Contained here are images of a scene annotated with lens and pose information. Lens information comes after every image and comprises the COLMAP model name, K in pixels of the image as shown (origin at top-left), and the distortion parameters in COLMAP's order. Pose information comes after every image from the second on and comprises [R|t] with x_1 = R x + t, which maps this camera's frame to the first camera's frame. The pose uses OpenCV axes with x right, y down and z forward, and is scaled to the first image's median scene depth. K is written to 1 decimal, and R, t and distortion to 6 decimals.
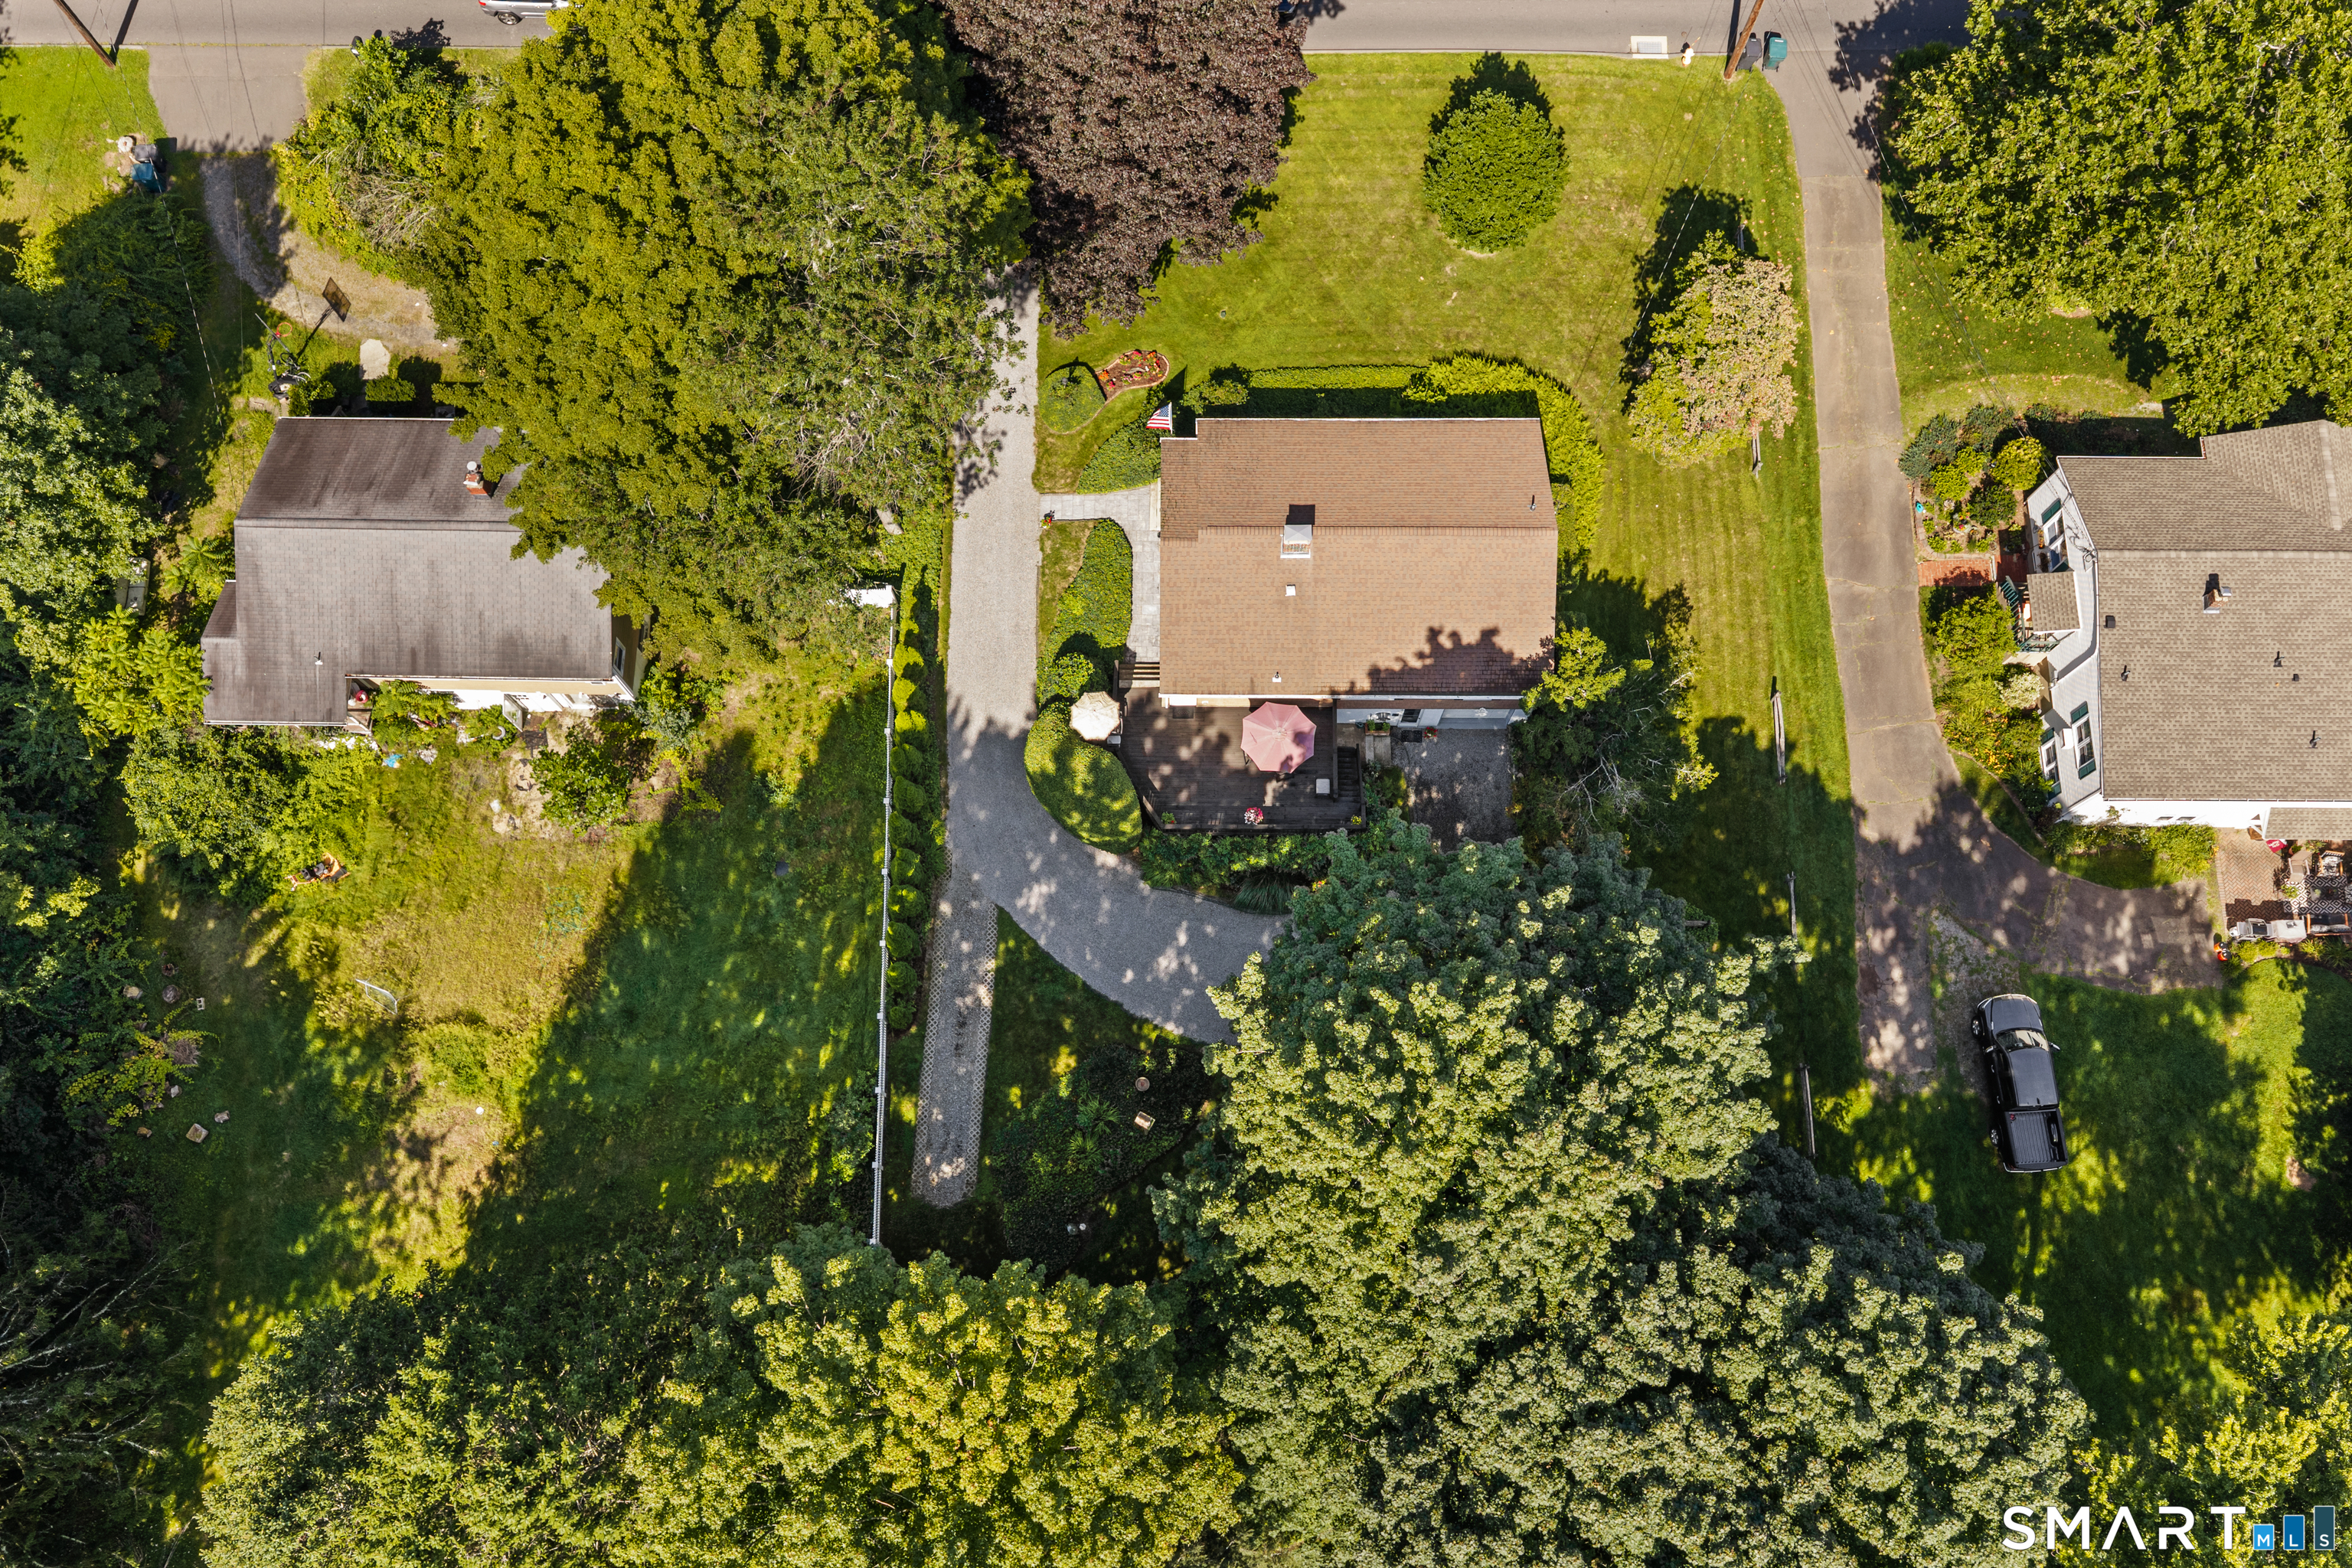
lens RADIAL K [[2019.8, 0, 1175.7], [0, 2019.8, 714.9], [0, 0, 1]] dist [-0.012085, -0.004708]
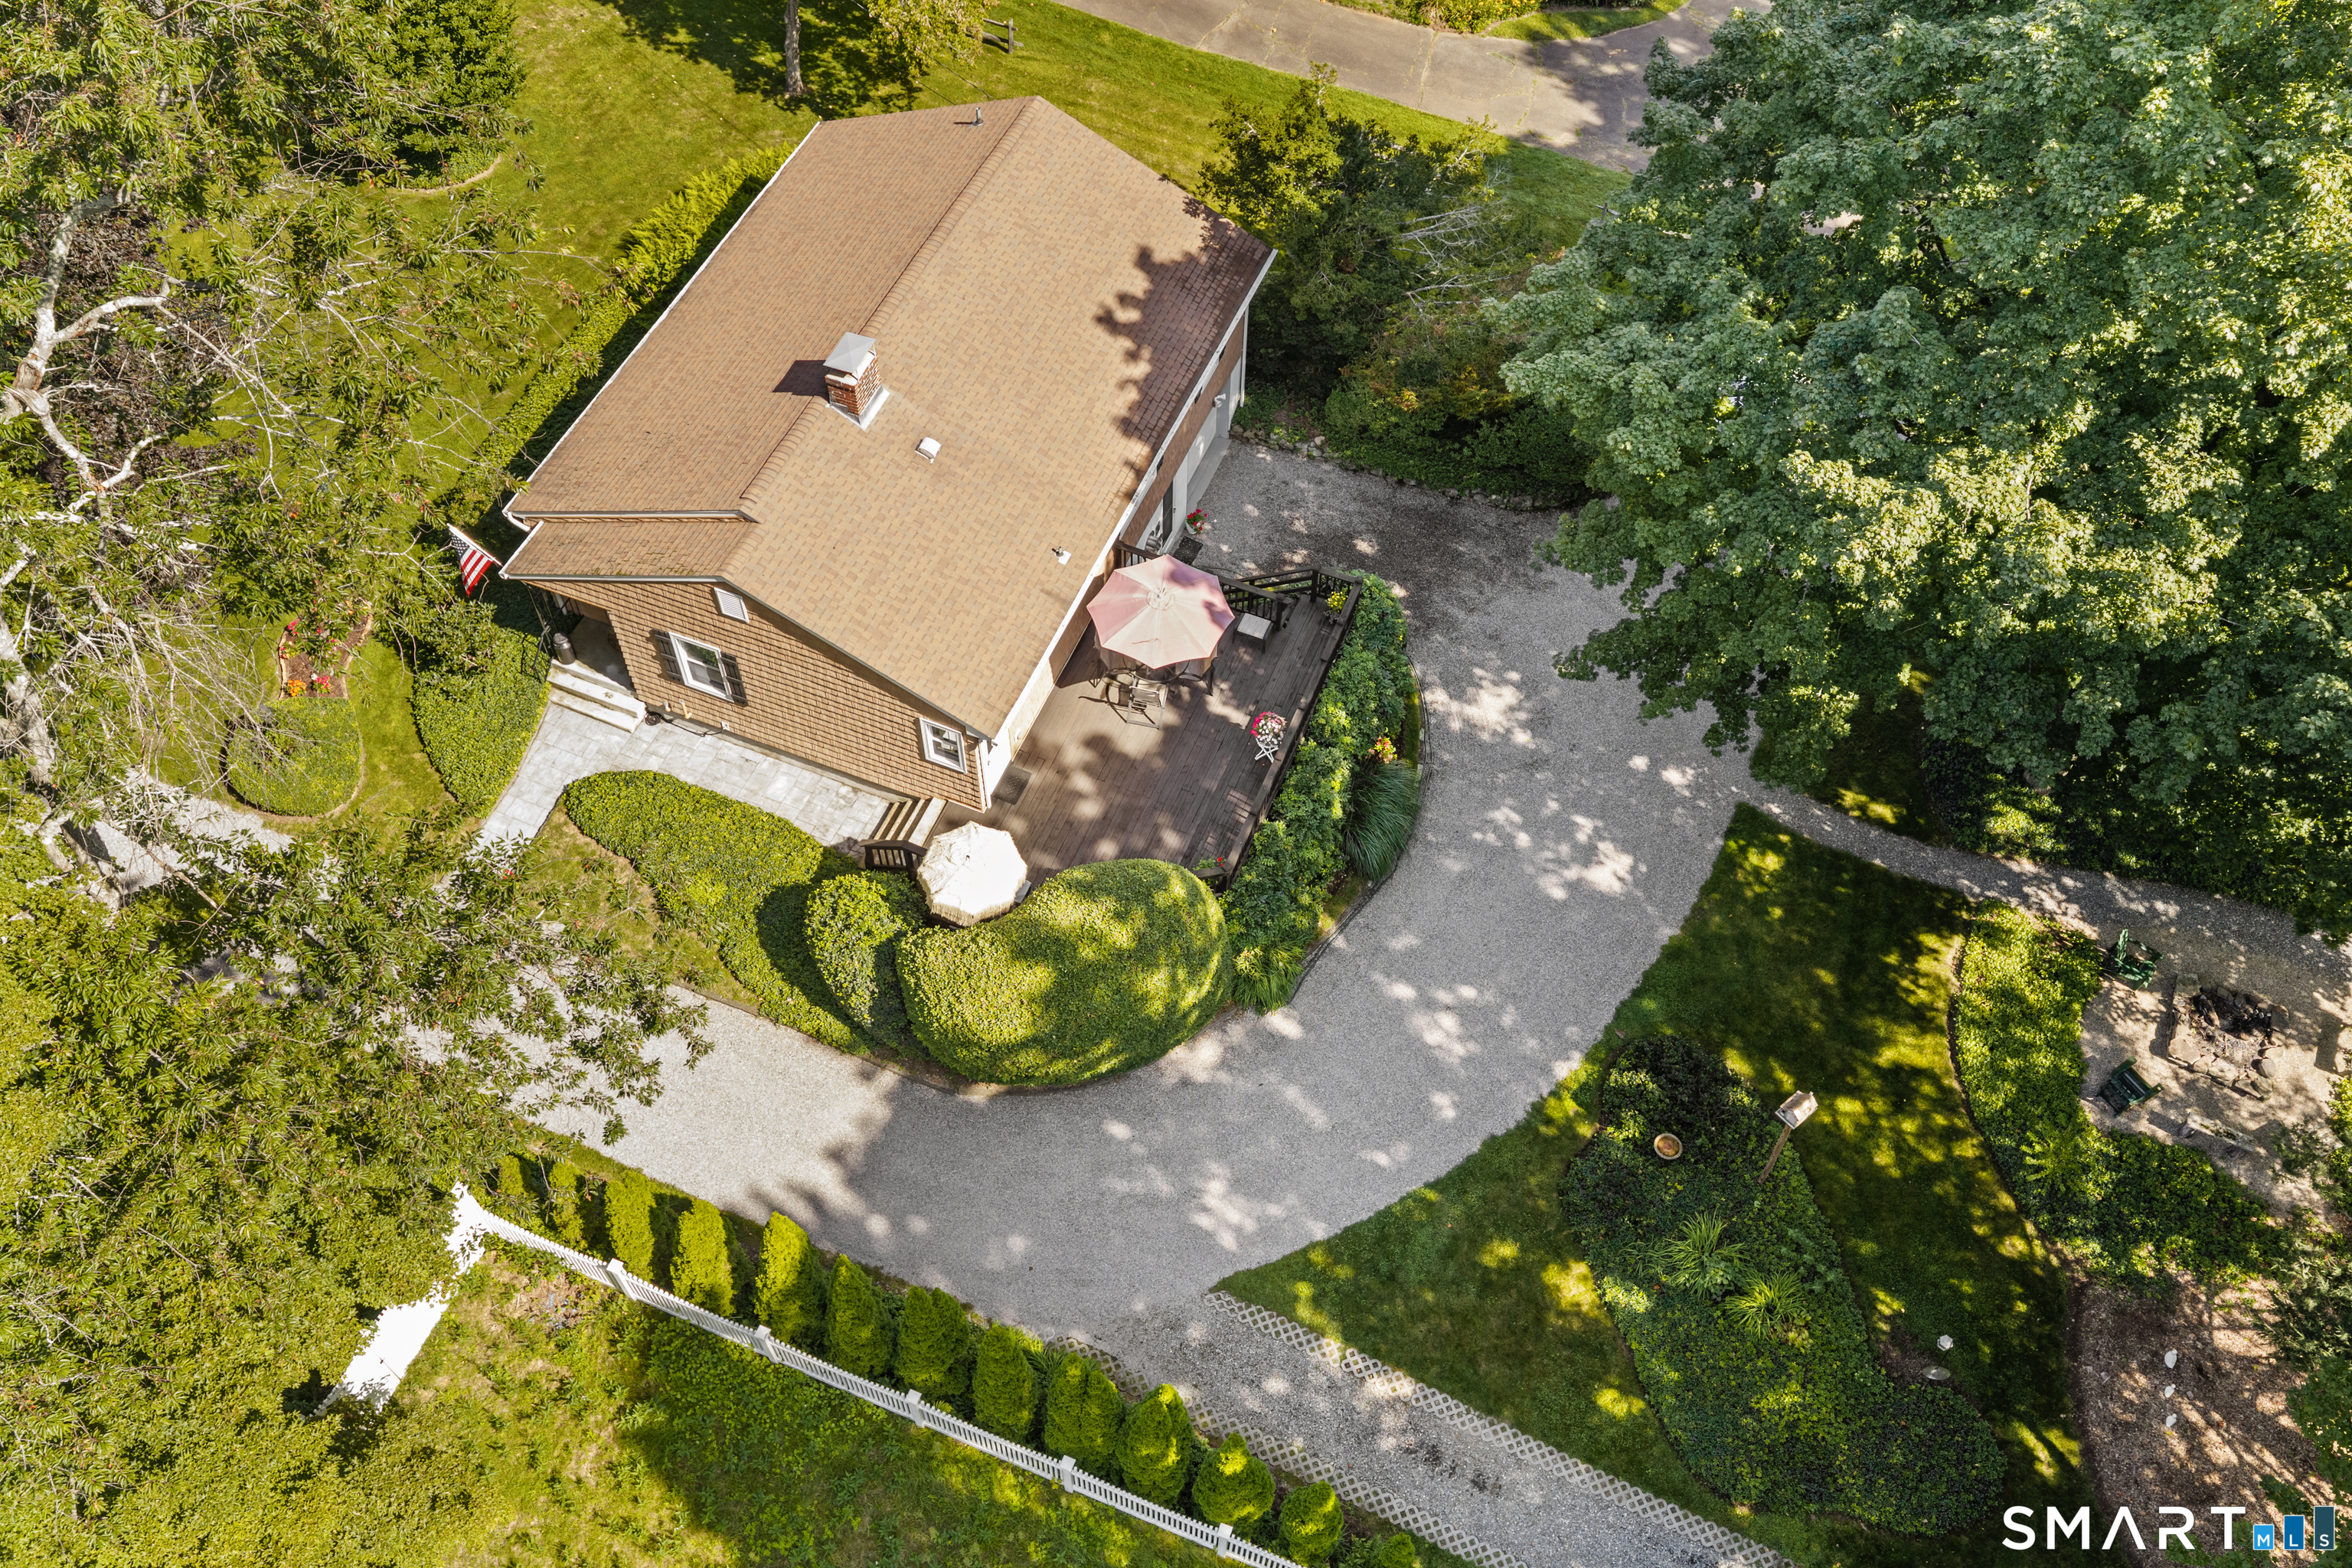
lens RADIAL K [[2019.8, 0, 1175.7], [0, 2019.8, 714.9], [0, 0, 1]] dist [-0.012085, -0.004708]
pose [[0.369263, -0.738611, 0.564002, -0.258536], [0.876784, 0.478063, 0.052018, -0.000196], [-0.308050, 0.475300, 0.824133, 0.567951]]
